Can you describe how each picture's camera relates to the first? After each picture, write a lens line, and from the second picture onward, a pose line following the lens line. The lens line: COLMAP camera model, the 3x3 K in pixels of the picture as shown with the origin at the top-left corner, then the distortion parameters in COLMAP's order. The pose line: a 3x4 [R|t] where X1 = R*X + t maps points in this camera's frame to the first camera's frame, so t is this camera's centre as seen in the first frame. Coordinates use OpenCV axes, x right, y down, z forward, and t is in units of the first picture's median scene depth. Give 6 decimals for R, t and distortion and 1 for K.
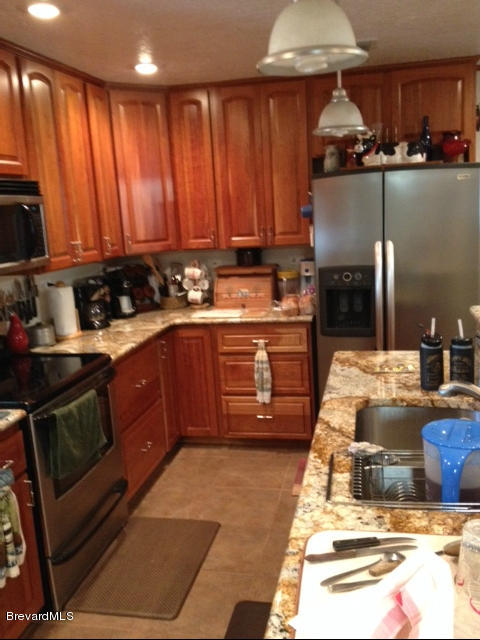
lens RADIAL K [[610.3, 0, 240.9], [0, 610.3, 321.5], [0, 0, 1]] dist [0.060103, 0.000000]
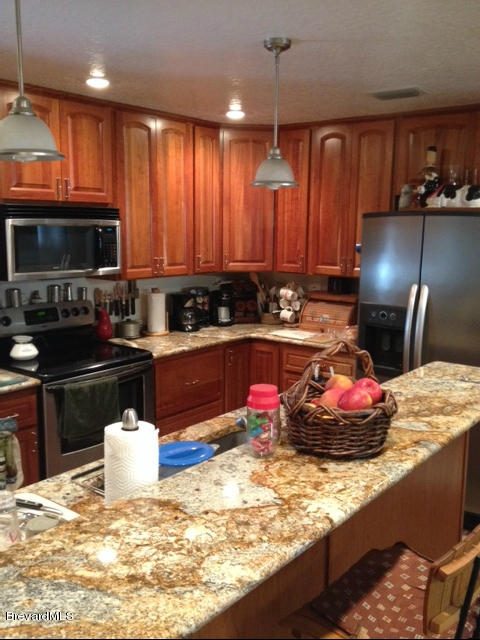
lens RADIAL K [[610.3, 0, 239.4], [0, 610.3, 320.9], [0, 0, 1]] dist [0.060103, 0.000000]
pose [[0.888336, 0.136980, -0.438287, 0.371256], [-0.144341, 0.989388, 0.016662, -0.042490], [0.435918, 0.048461, 0.898681, -0.013131]]
